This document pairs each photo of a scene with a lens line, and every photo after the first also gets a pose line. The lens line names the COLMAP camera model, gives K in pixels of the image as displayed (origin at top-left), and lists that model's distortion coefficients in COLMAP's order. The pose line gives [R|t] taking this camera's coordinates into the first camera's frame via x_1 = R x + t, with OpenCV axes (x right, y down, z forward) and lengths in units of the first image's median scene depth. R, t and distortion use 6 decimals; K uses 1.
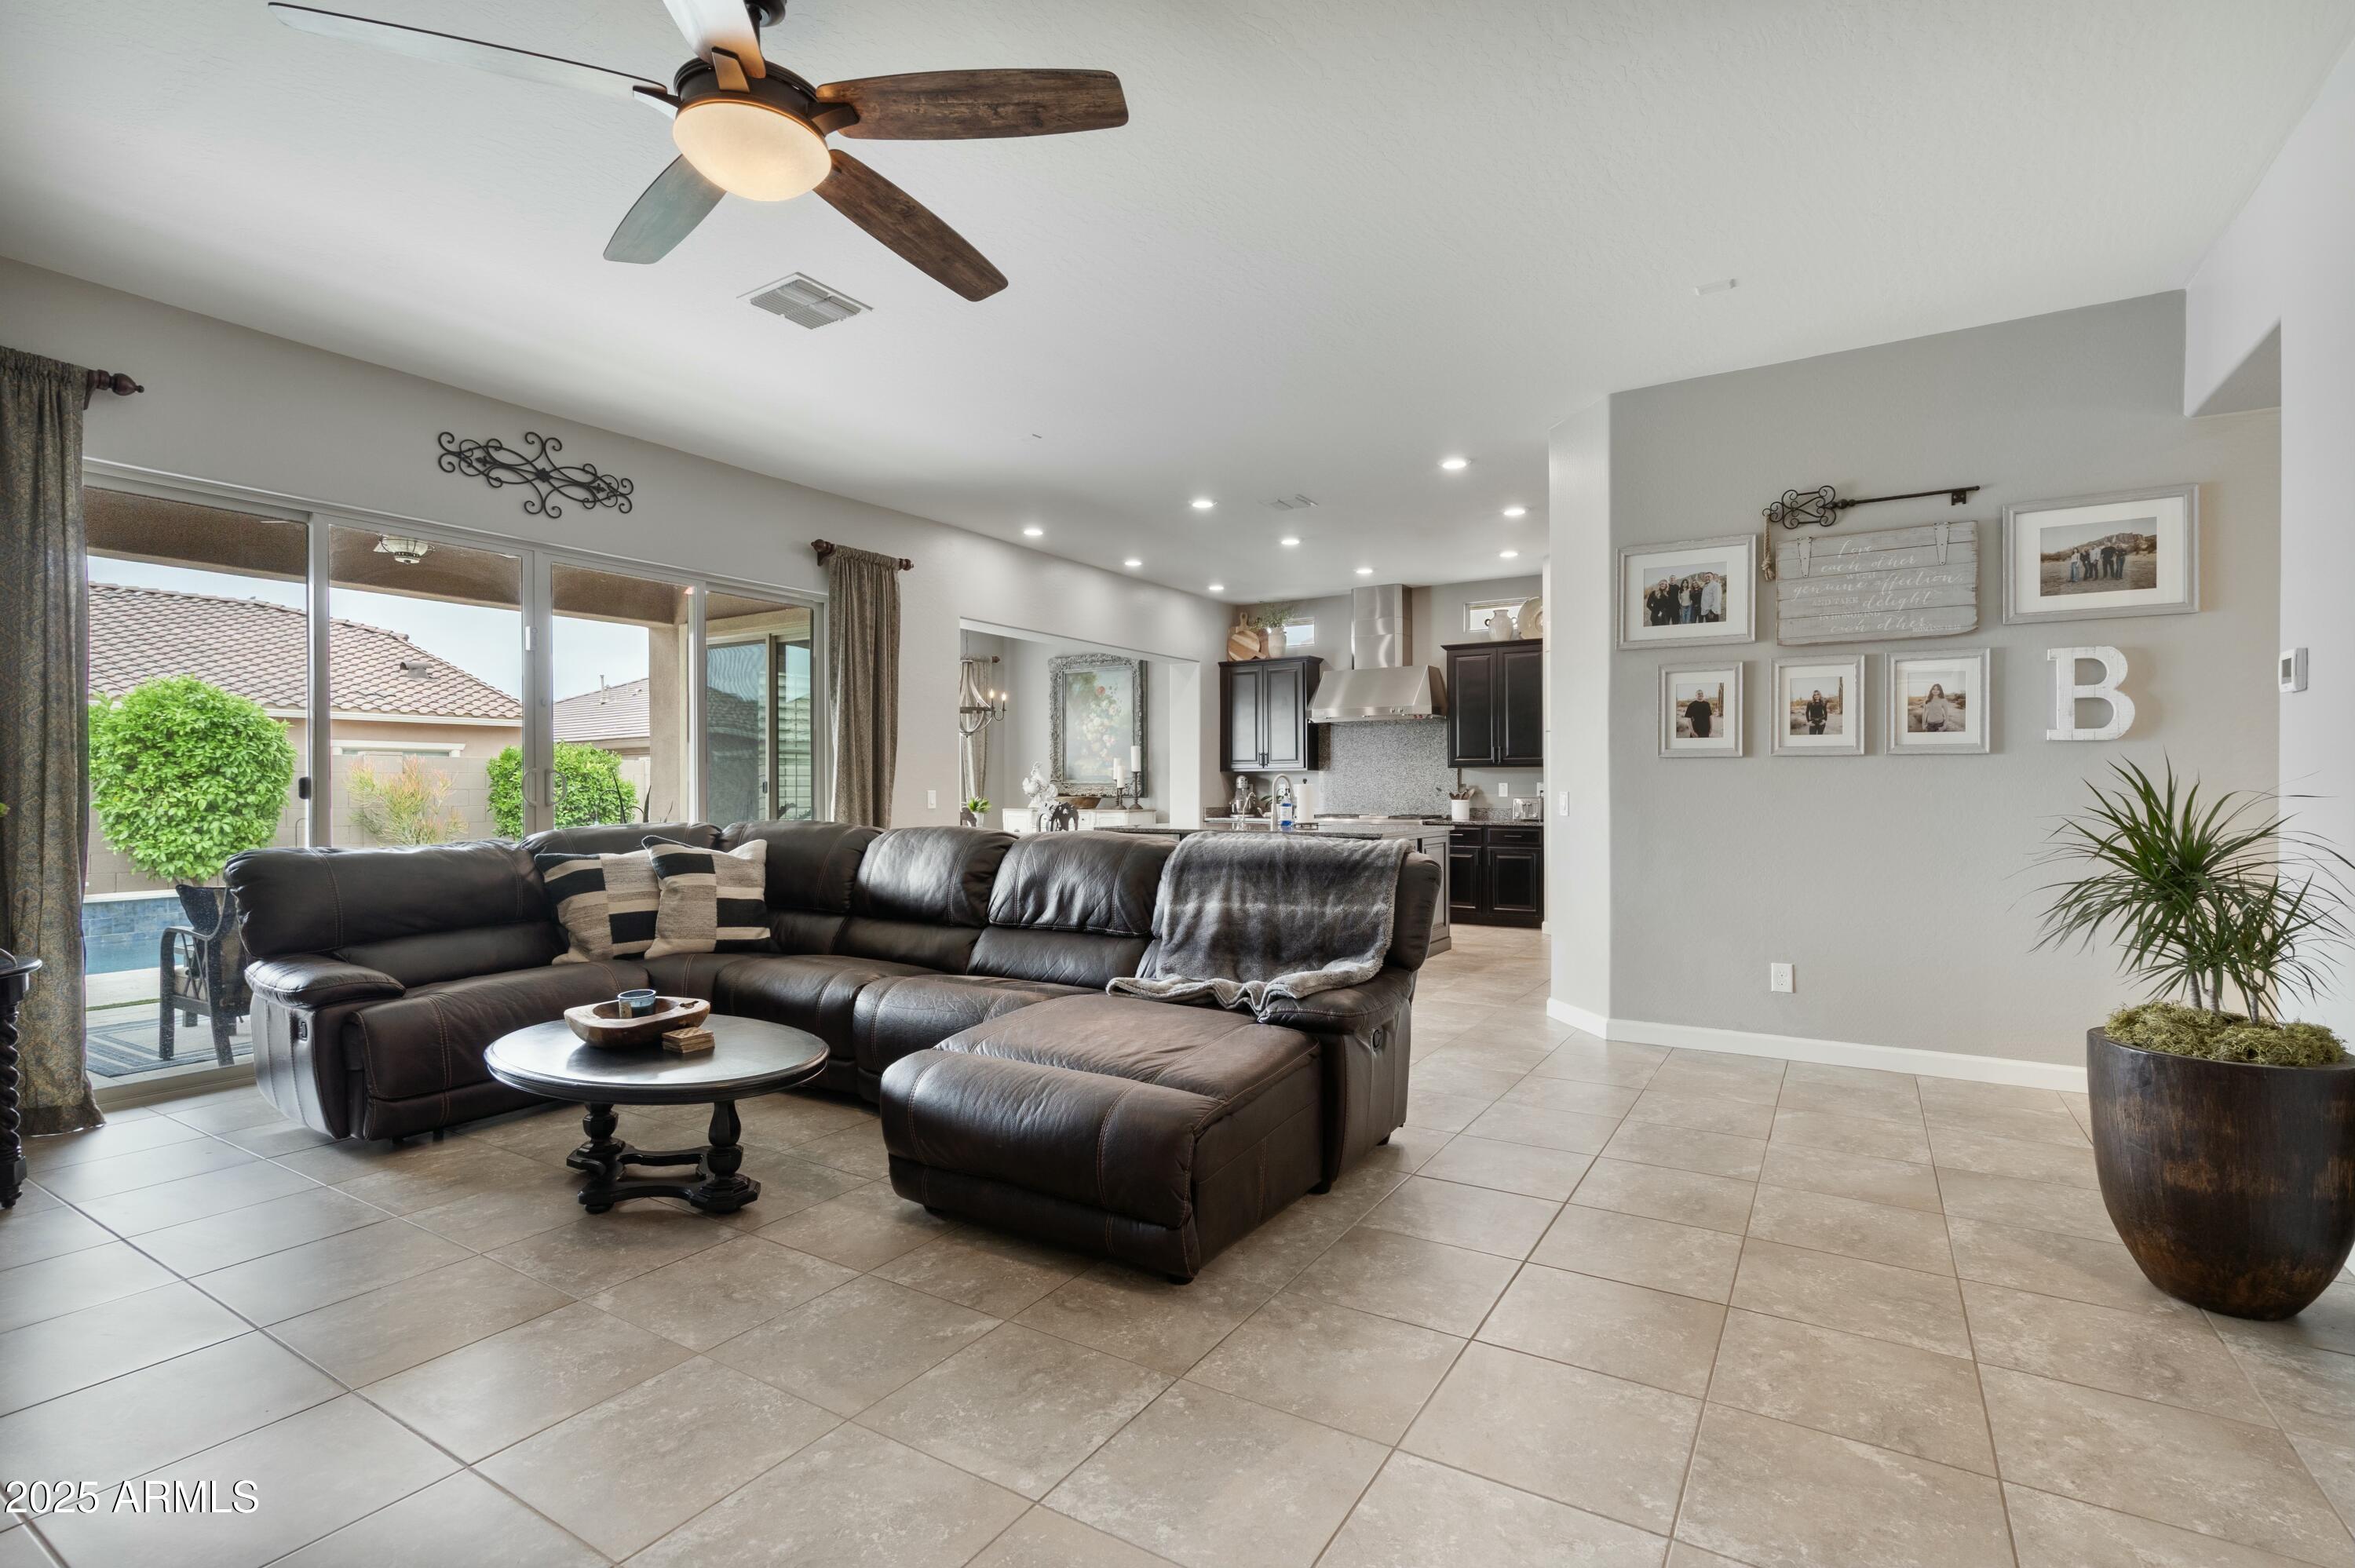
lens RADIAL K [[1090.9, 0, 1173.3], [0, 1090.9, 792.2], [0, 0, 1]] dist [-0.006663, 0.003741]
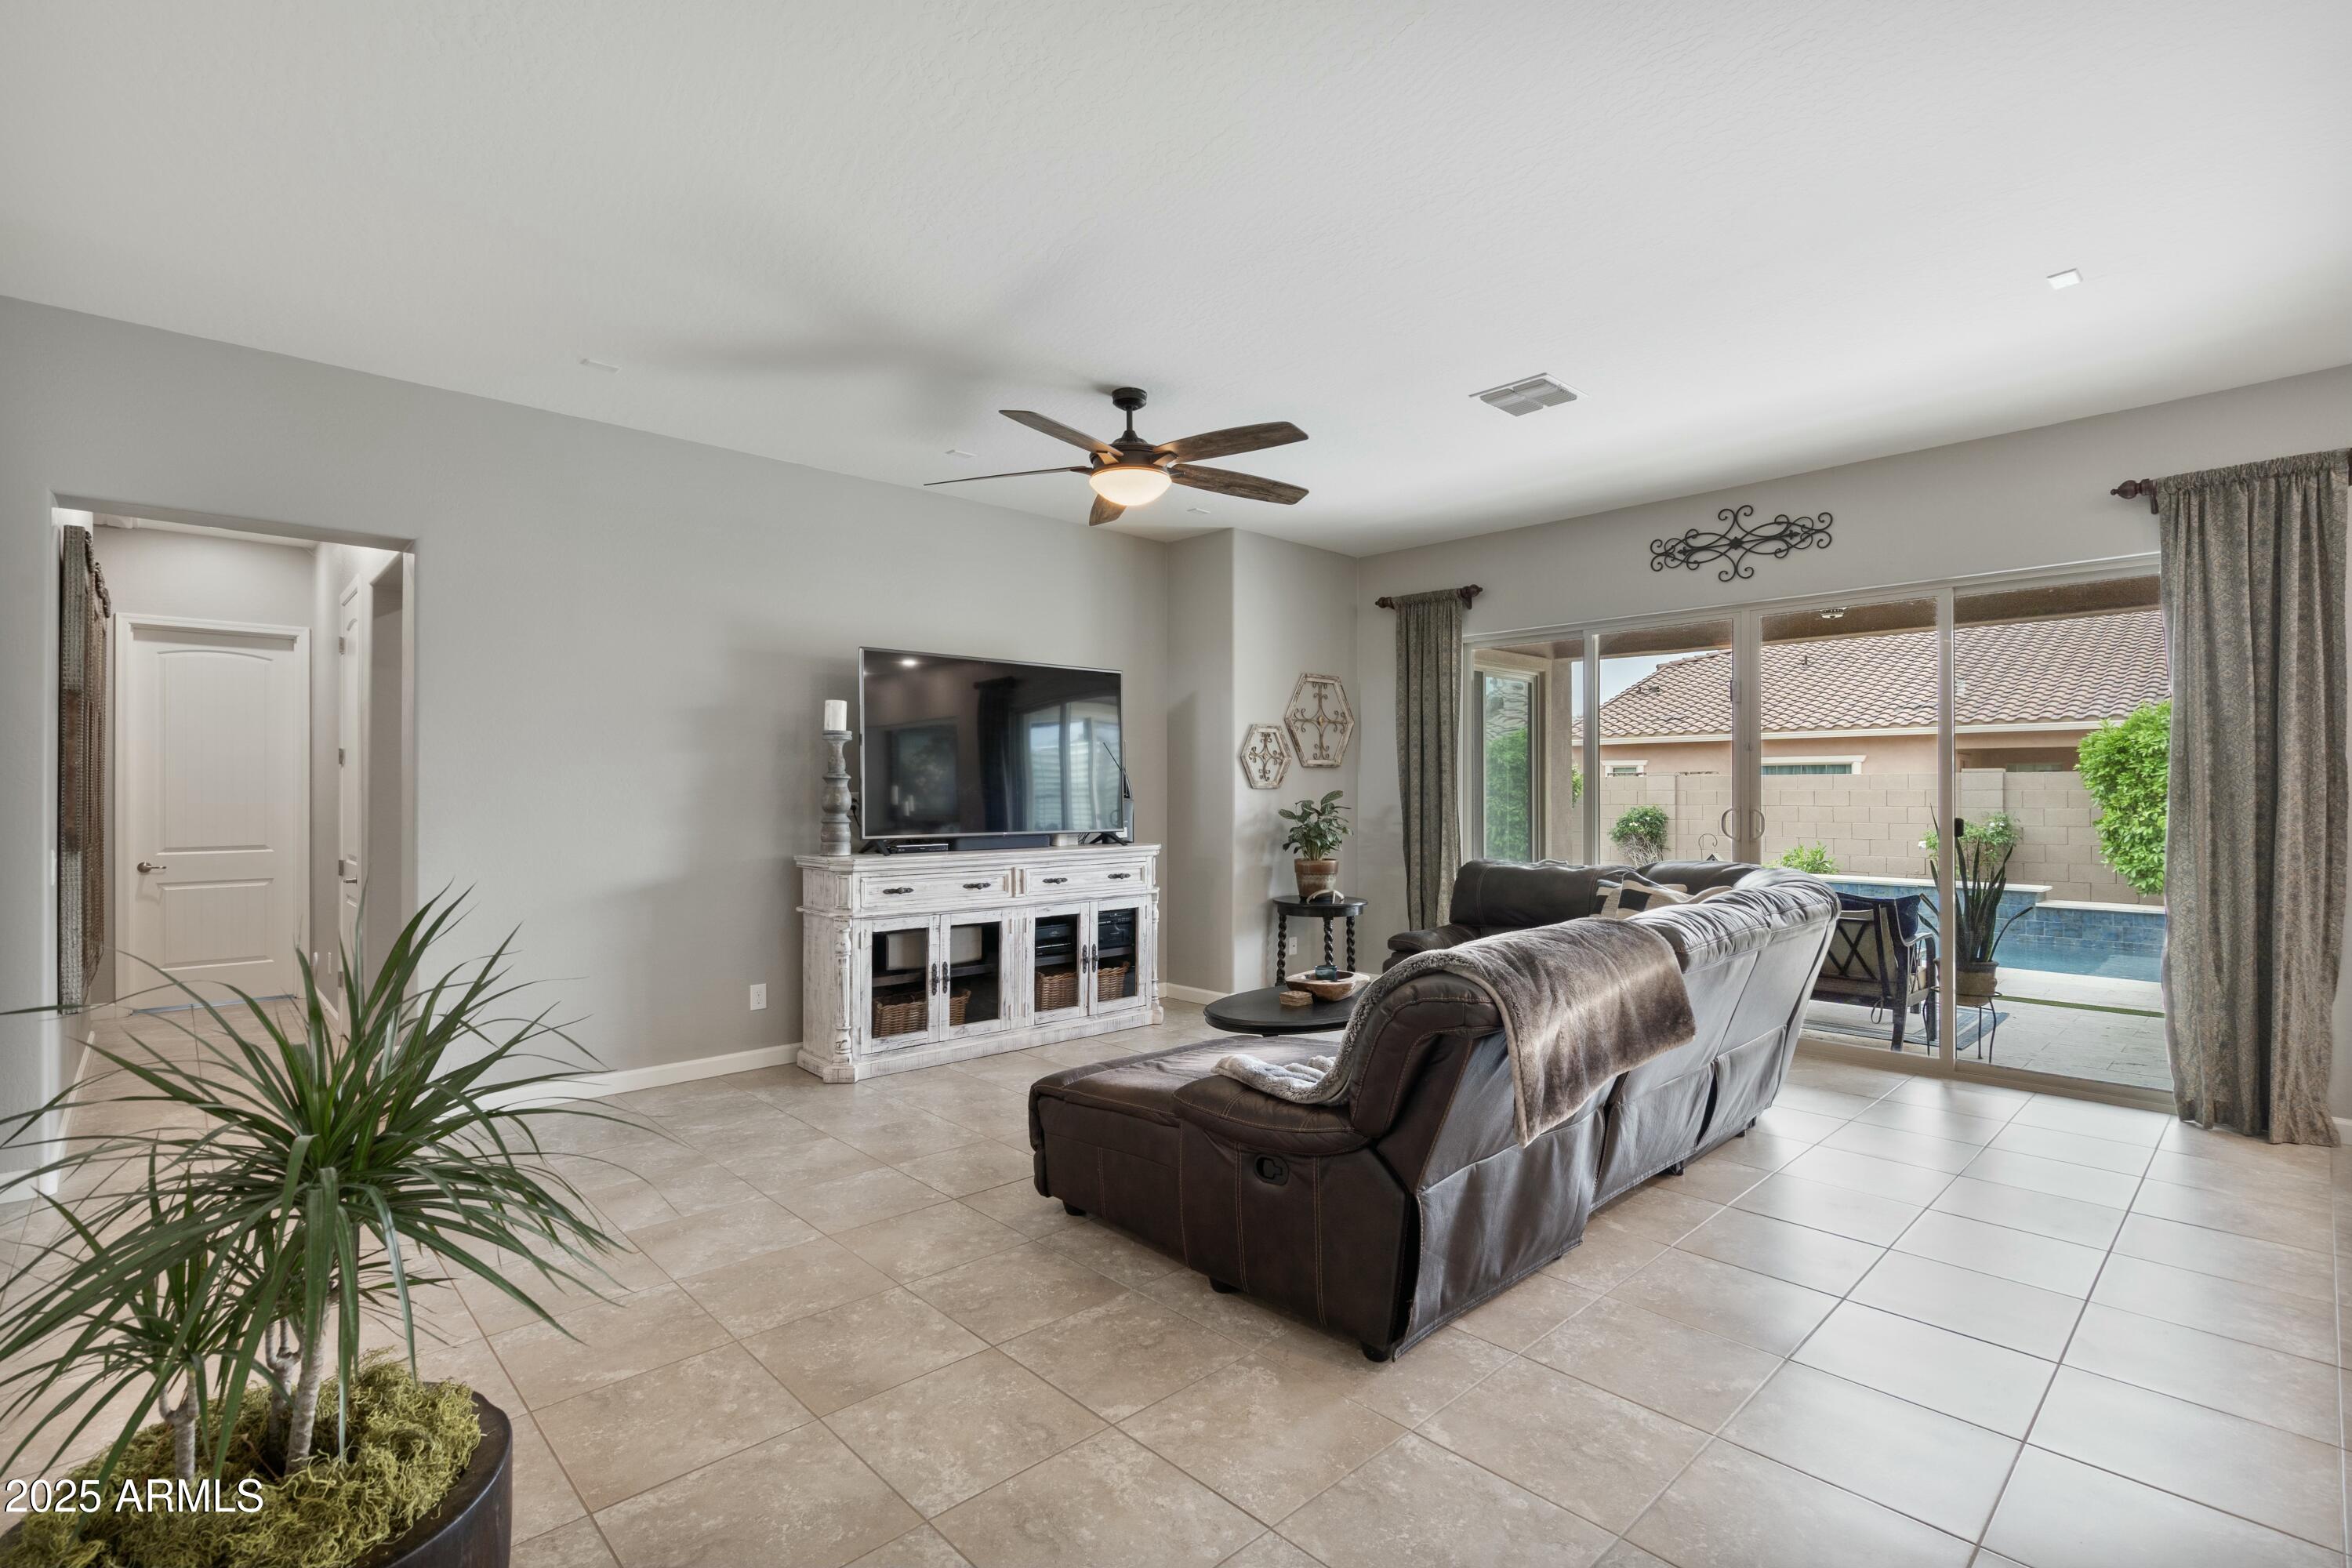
lens RADIAL K [[1089.7, 0, 1175.7], [0, 1089.7, 786.0], [0, 0, 1]] dist [-0.006663, 0.003741]
pose [[-0.254860, -0.002816, -0.966974, 0.771597], [-0.003165, 0.999993, -0.002078, -0.047024], [0.966973, 0.002531, -0.254867, 0.879846]]
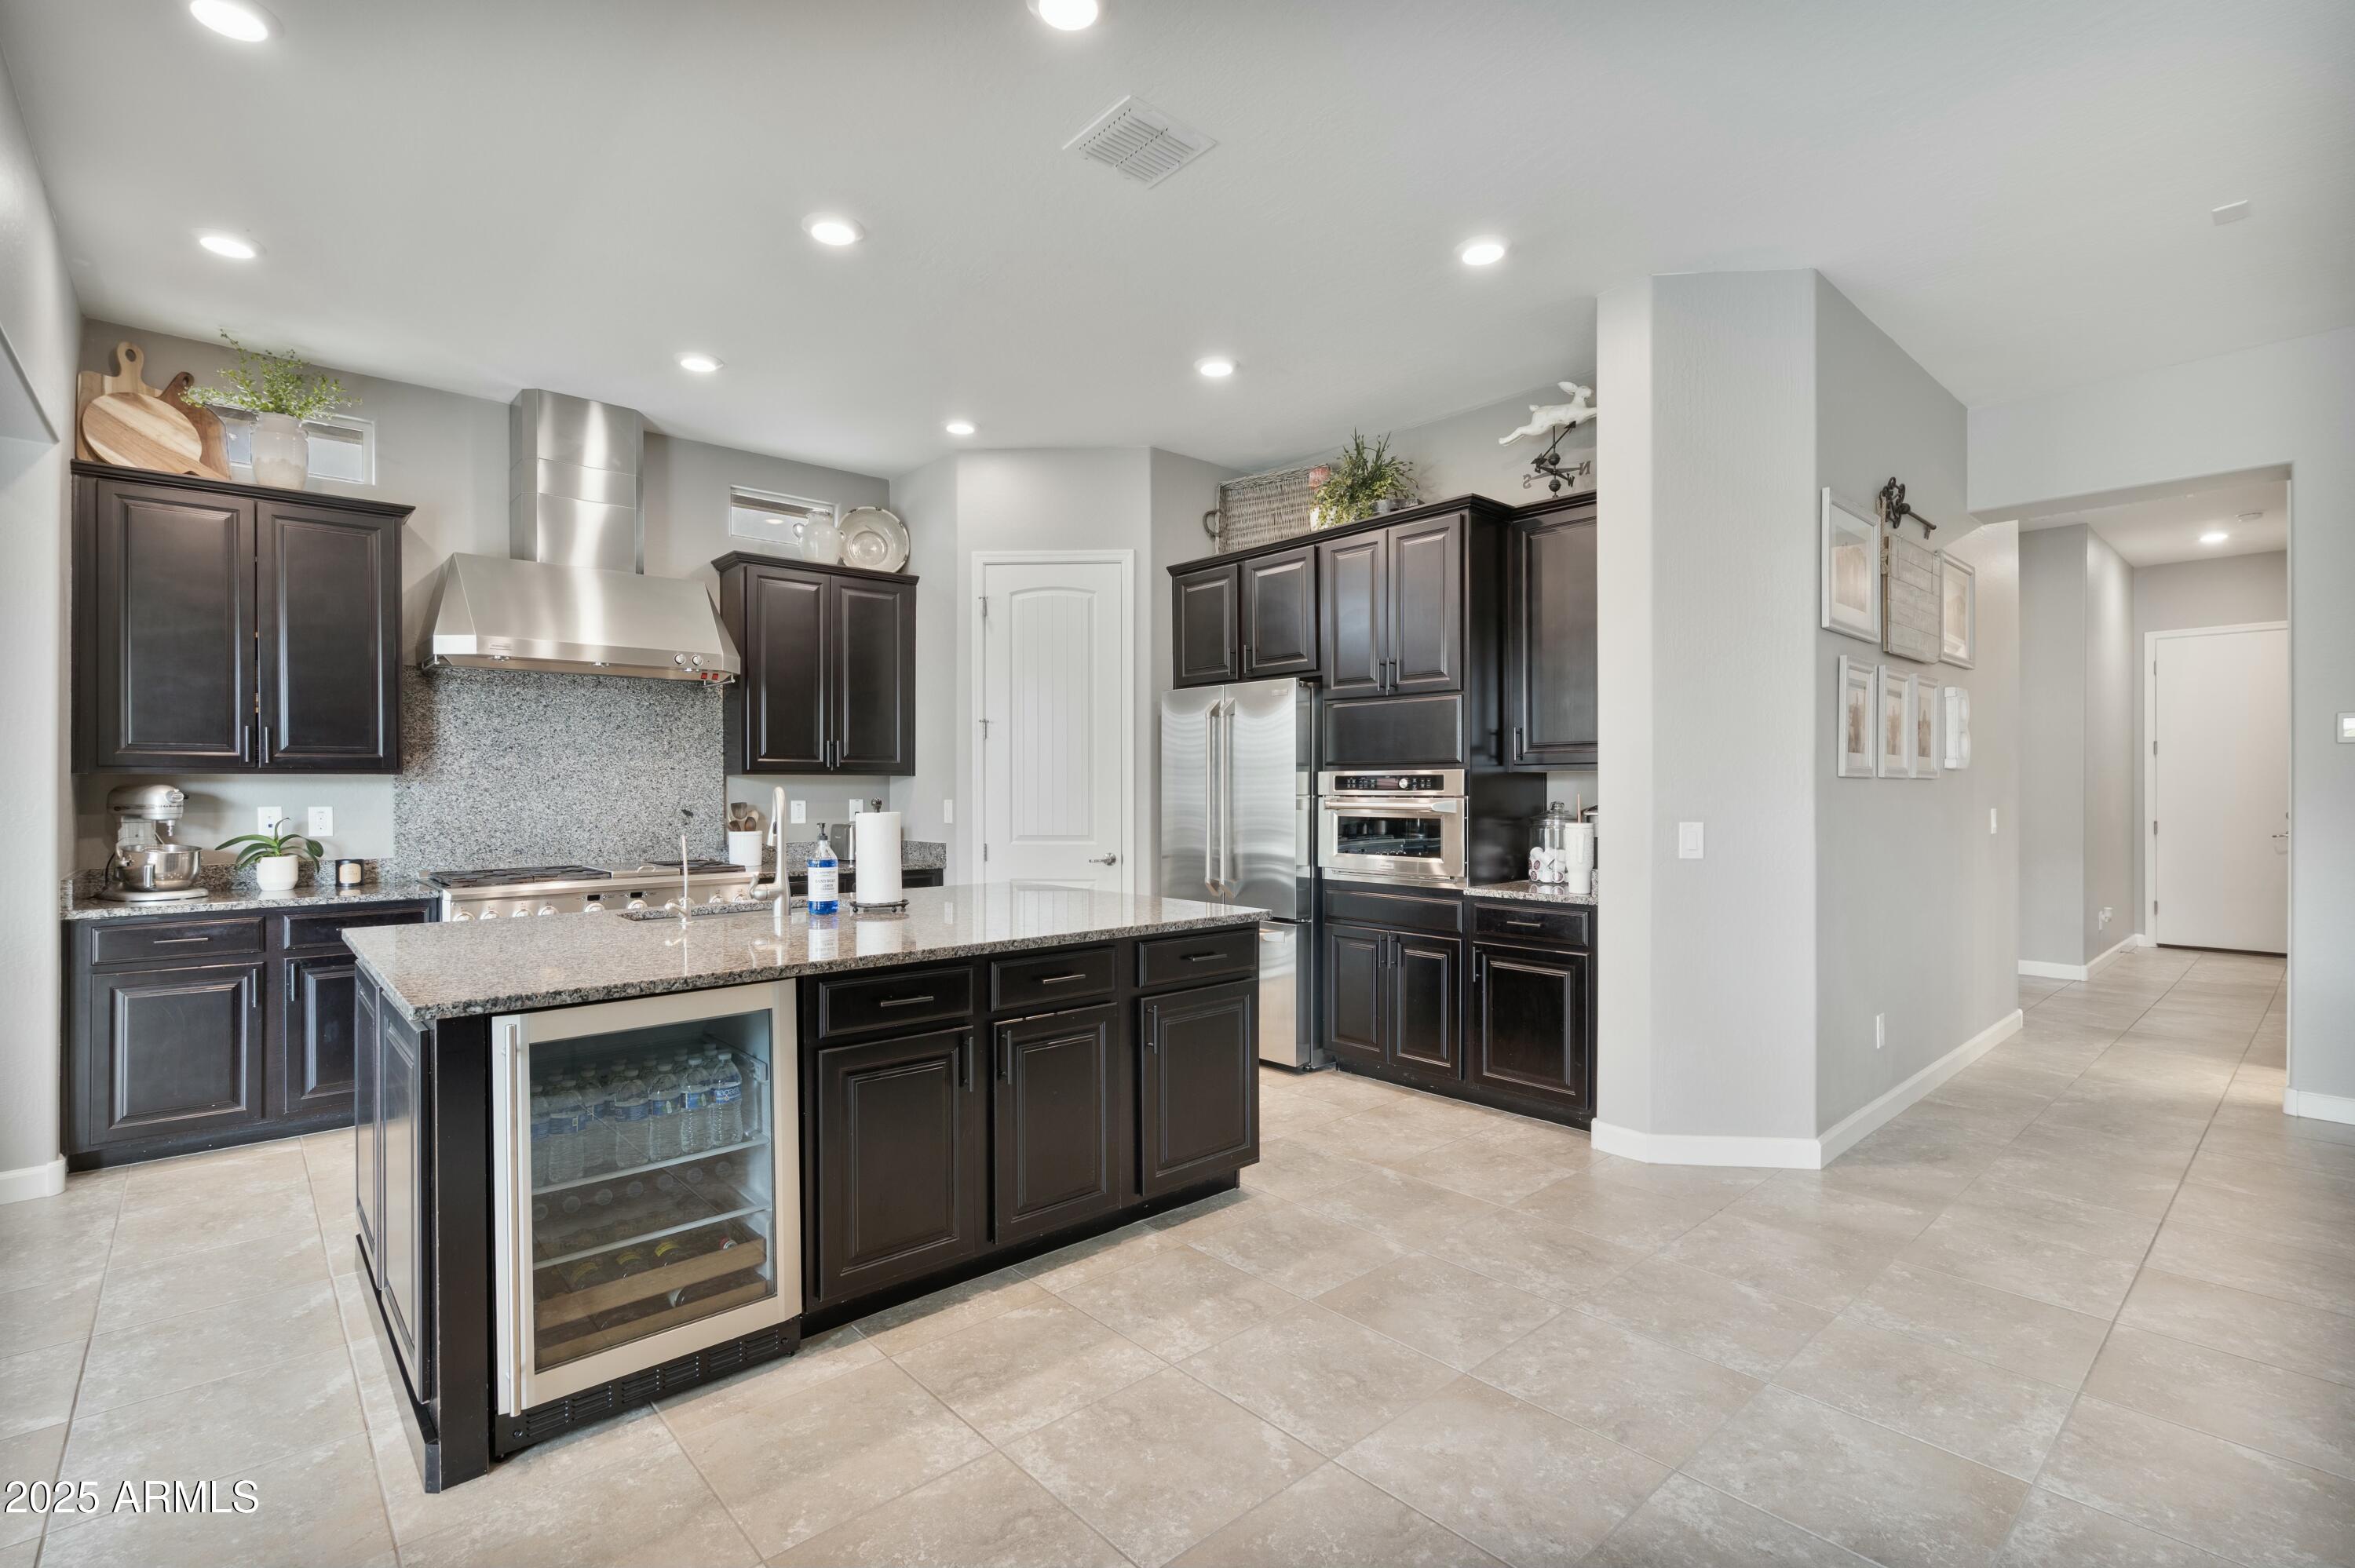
lens RADIAL K [[1090.9, 0, 1171.3], [0, 1090.9, 791.3], [0, 0, 1]] dist [-0.006663, 0.003741]
pose [[0.284507, 0.000325, 0.958674, -0.482349], [0.004099, 0.999990, -0.001556, -0.025150], [-0.958665, 0.004372, 0.284503, 1.402796]]
